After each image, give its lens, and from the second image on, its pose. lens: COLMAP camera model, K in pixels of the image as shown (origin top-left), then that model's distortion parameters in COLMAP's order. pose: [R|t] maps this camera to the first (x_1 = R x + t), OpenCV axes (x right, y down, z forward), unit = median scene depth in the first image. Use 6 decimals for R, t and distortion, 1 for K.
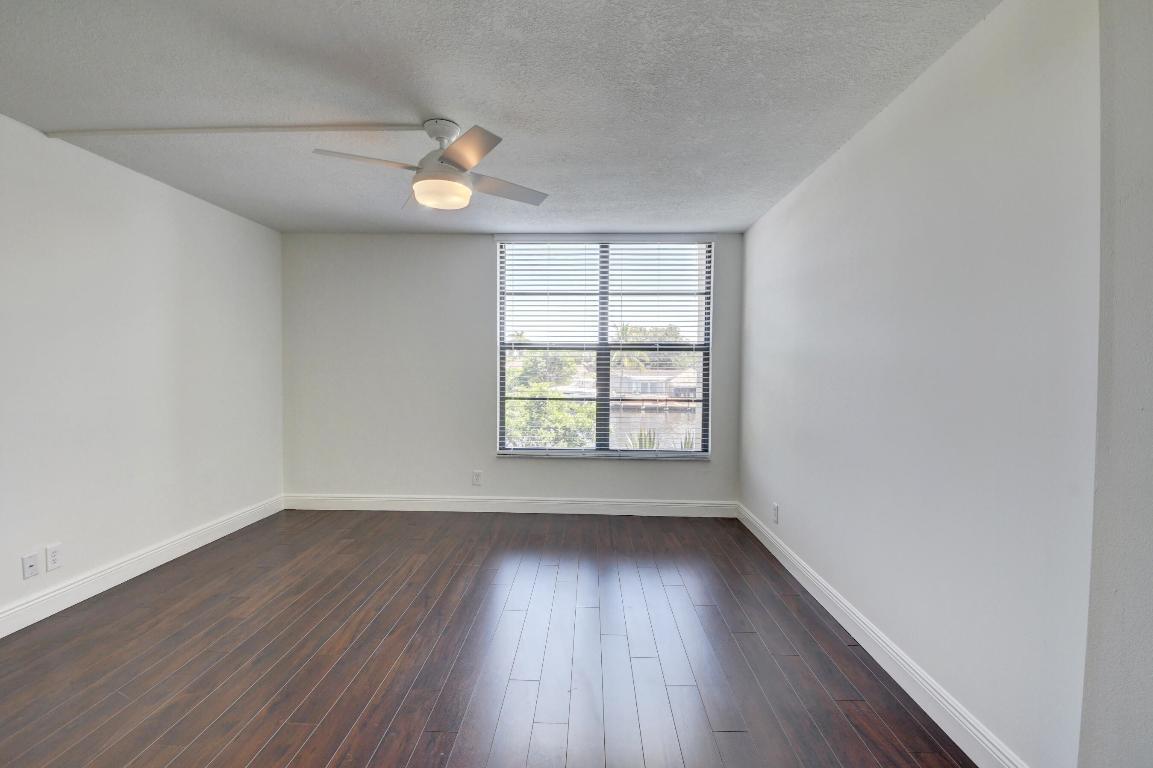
lens RADIAL K [[507.8, 0, 574.9], [0, 507.8, 377.4], [0, 0, 1]] dist [-0.001843, -0.000419]
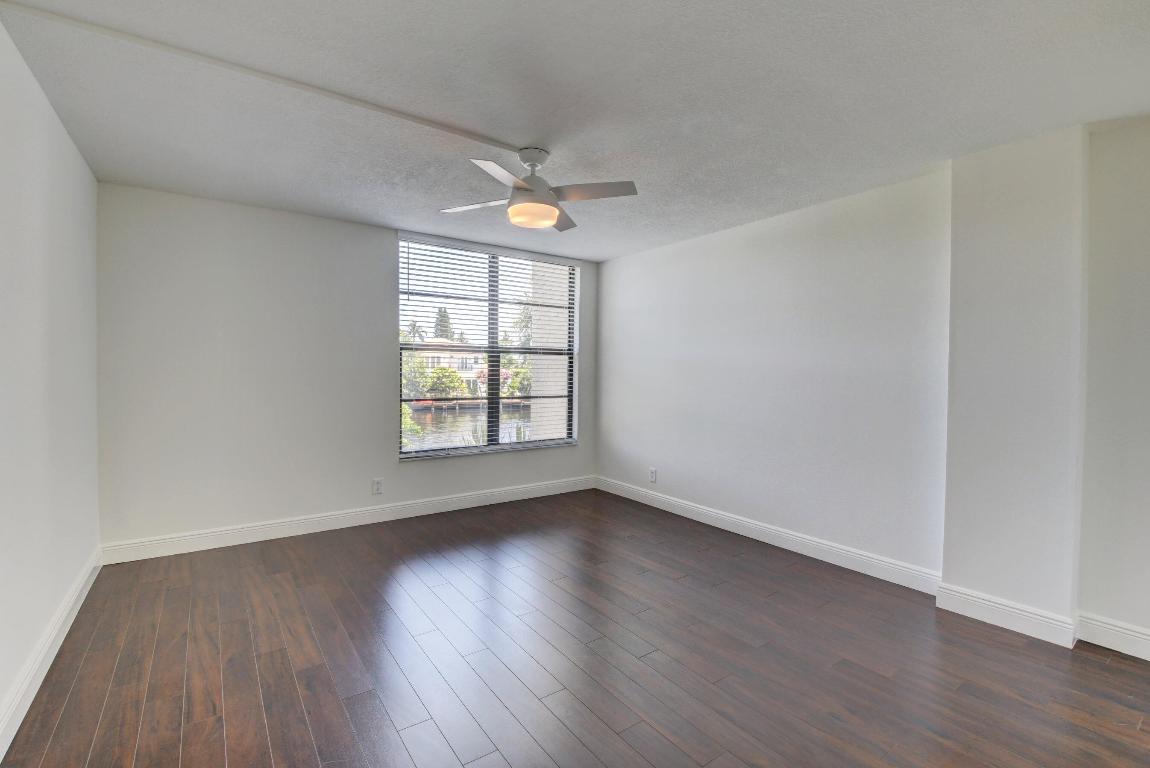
lens RADIAL K [[506.5, 0, 573.4], [0, 506.5, 377.4], [0, 0, 1]] dist [-0.001843, -0.000419]
pose [[0.792394, -0.009225, 0.609939, -0.473496], [0.007673, 0.999957, 0.005155, -0.005223], [-0.609961, 0.000595, 0.792431, 0.036269]]
